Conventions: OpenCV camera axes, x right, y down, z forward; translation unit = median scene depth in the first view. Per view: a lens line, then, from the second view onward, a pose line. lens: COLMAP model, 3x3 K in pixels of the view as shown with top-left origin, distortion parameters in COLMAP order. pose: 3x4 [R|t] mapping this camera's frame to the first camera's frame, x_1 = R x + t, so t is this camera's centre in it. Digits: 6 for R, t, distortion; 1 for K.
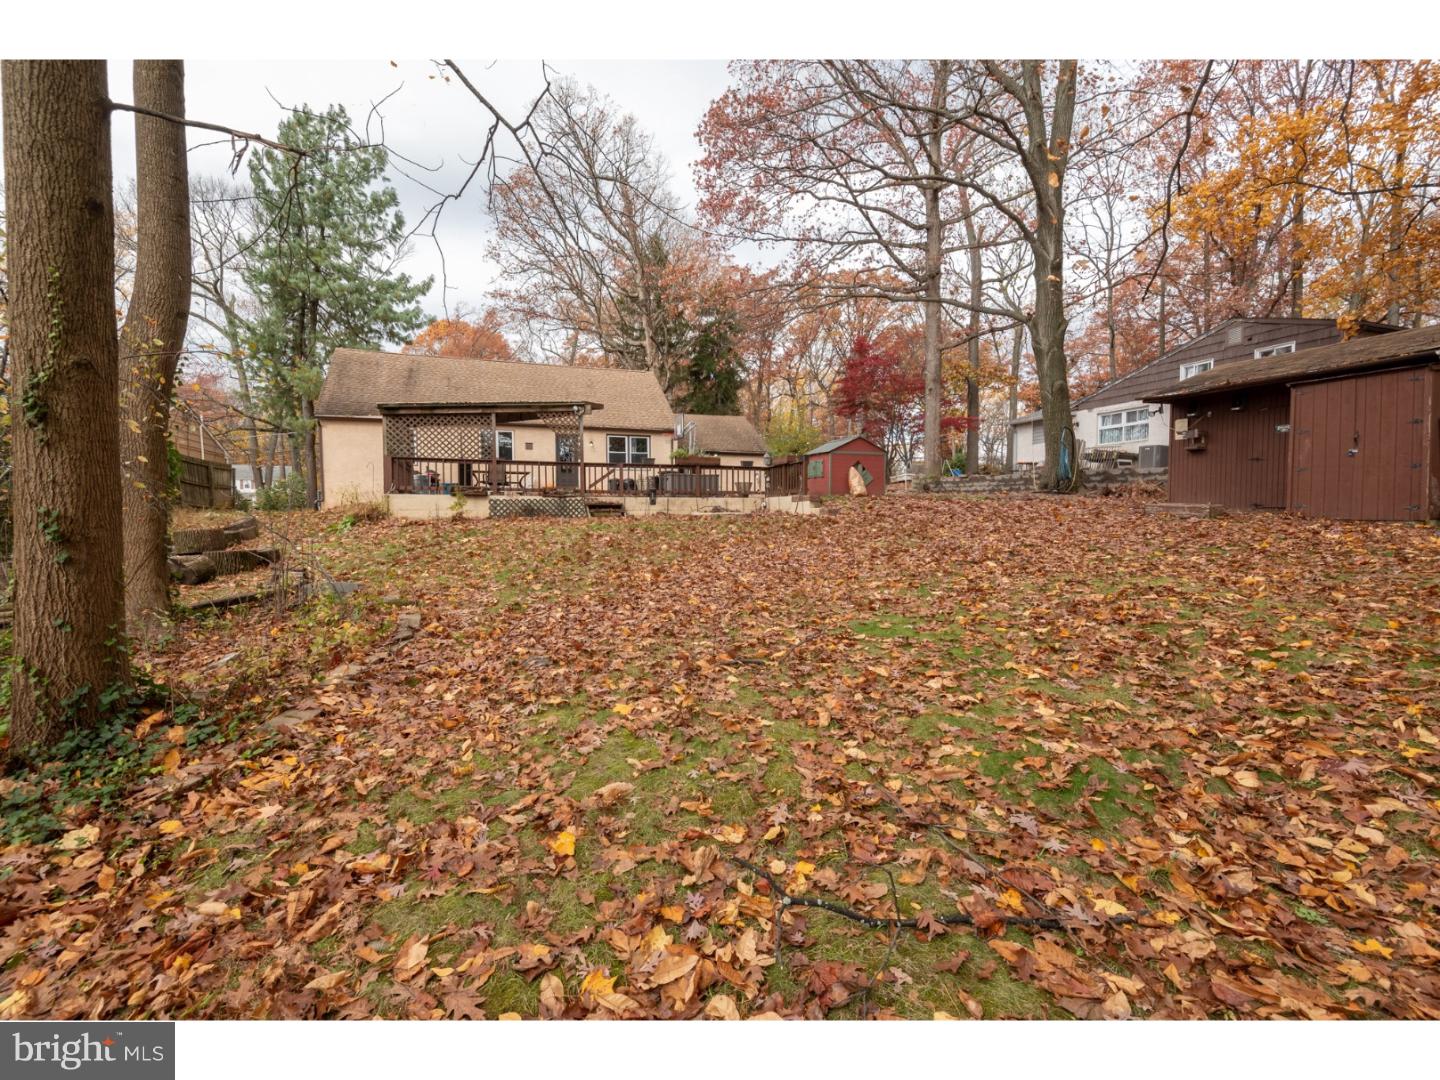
lens RADIAL K [[665.9, 0, 721.6], [0, 665.9, 538.9], [0, 0, 1]] dist [0.030518, -0.000183]
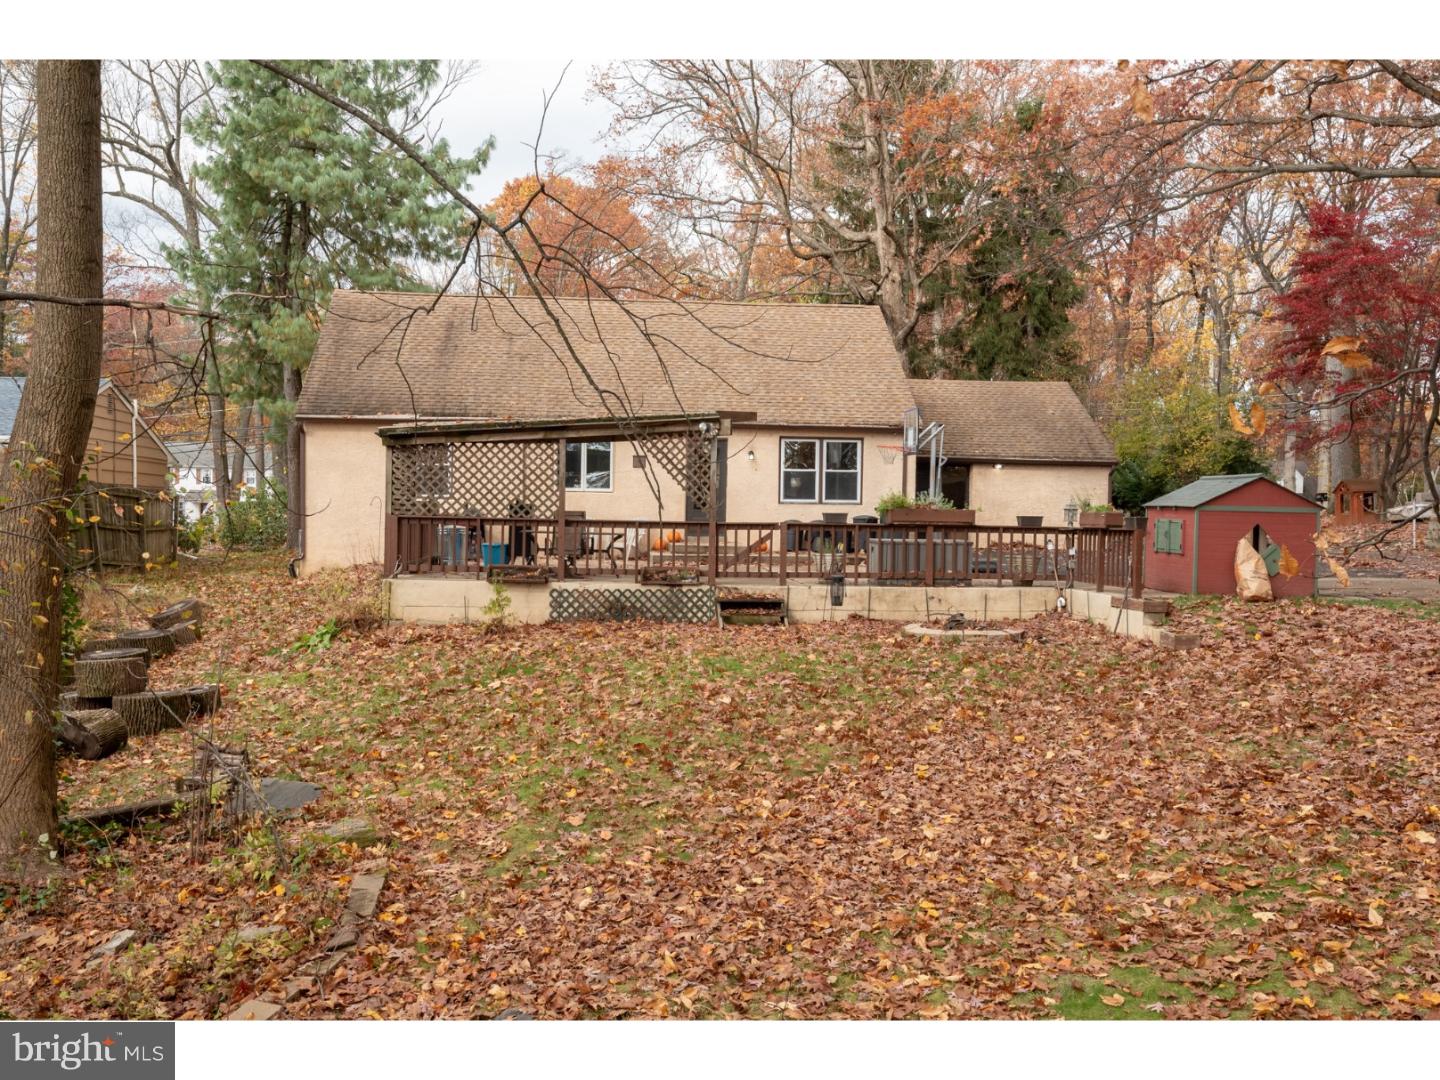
lens RADIAL K [[1349.9, 0, 722.3], [0, 1349.9, 542.4], [0, 0, 1]] dist [0.062451, 0.000000]
pose [[0.967360, 0.026472, -0.252021, 0.075383], [-0.028412, 0.999588, -0.004063, -0.088750], [0.251810, 0.011091, 0.967713, -0.072872]]
